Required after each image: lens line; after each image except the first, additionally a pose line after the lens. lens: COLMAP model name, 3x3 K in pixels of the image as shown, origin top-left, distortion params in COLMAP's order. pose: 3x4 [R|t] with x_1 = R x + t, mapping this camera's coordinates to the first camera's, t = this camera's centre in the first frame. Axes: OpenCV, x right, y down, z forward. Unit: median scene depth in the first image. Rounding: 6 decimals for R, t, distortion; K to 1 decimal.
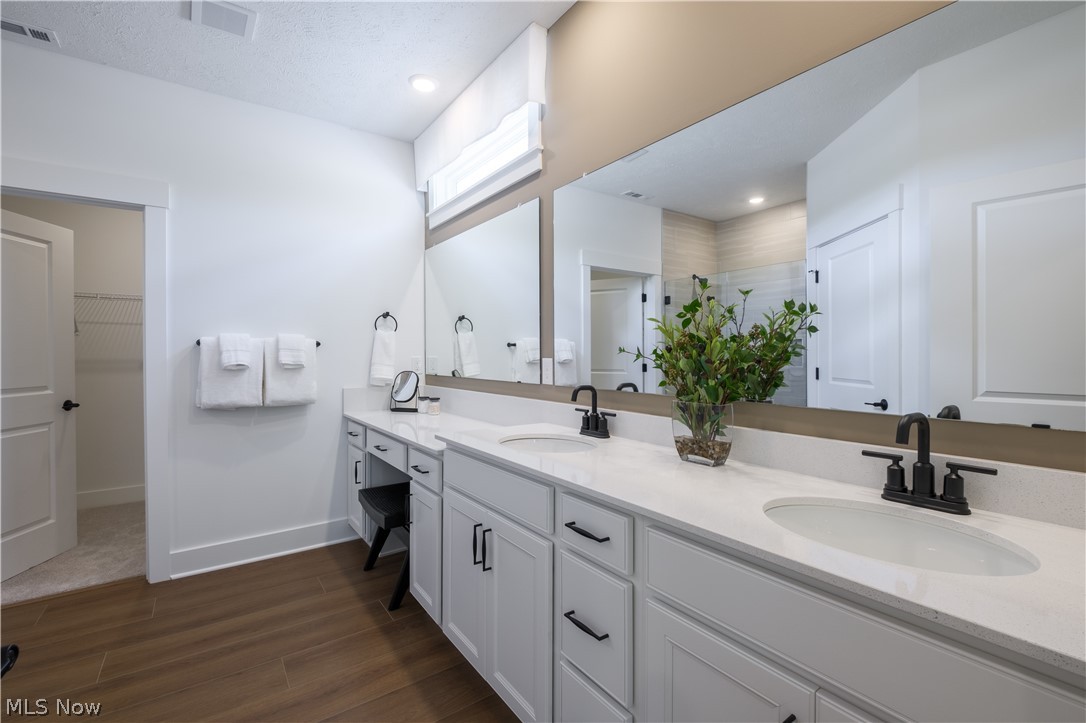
lens RADIAL K [[477.9, 0, 542.6], [0, 477.9, 356.1], [0, 0, 1]] dist [-0.003732, -0.000708]
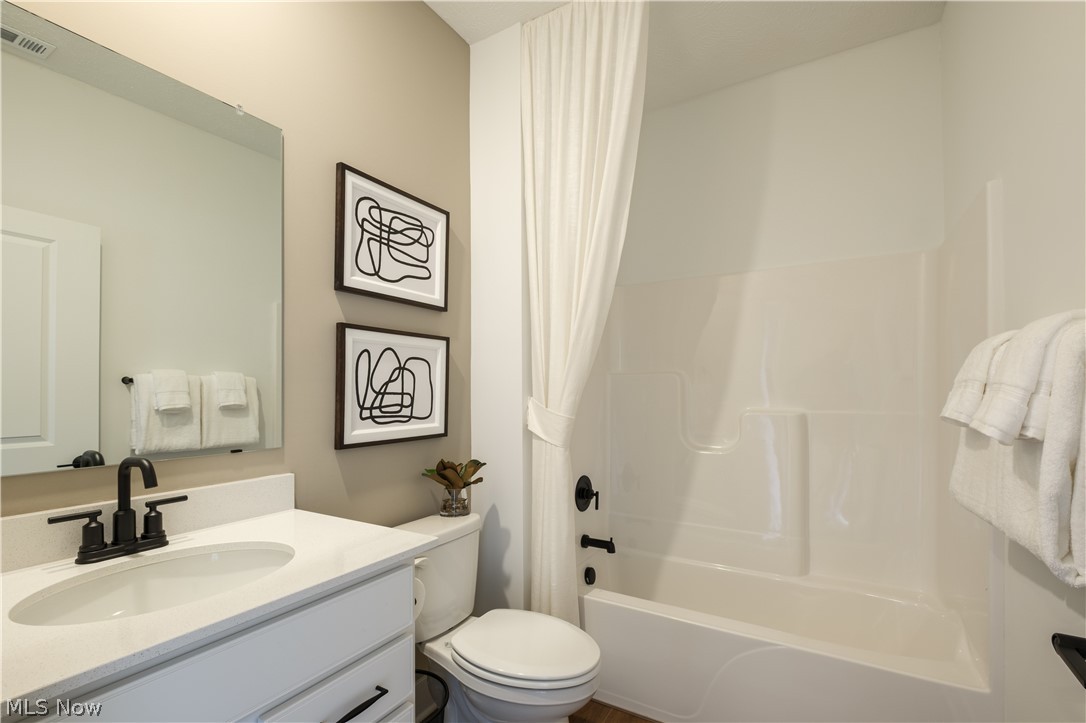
lens RADIAL K [[477.9, 0, 540.1], [0, 477.9, 393.4], [0, 0, 1]] dist [-0.003732, -0.000708]
pose [[-0.402760, 0.006479, 0.915283, -0.439005], [0.009780, 0.999948, -0.002774, -0.003343], [-0.915253, 0.007834, -0.402802, 0.617068]]
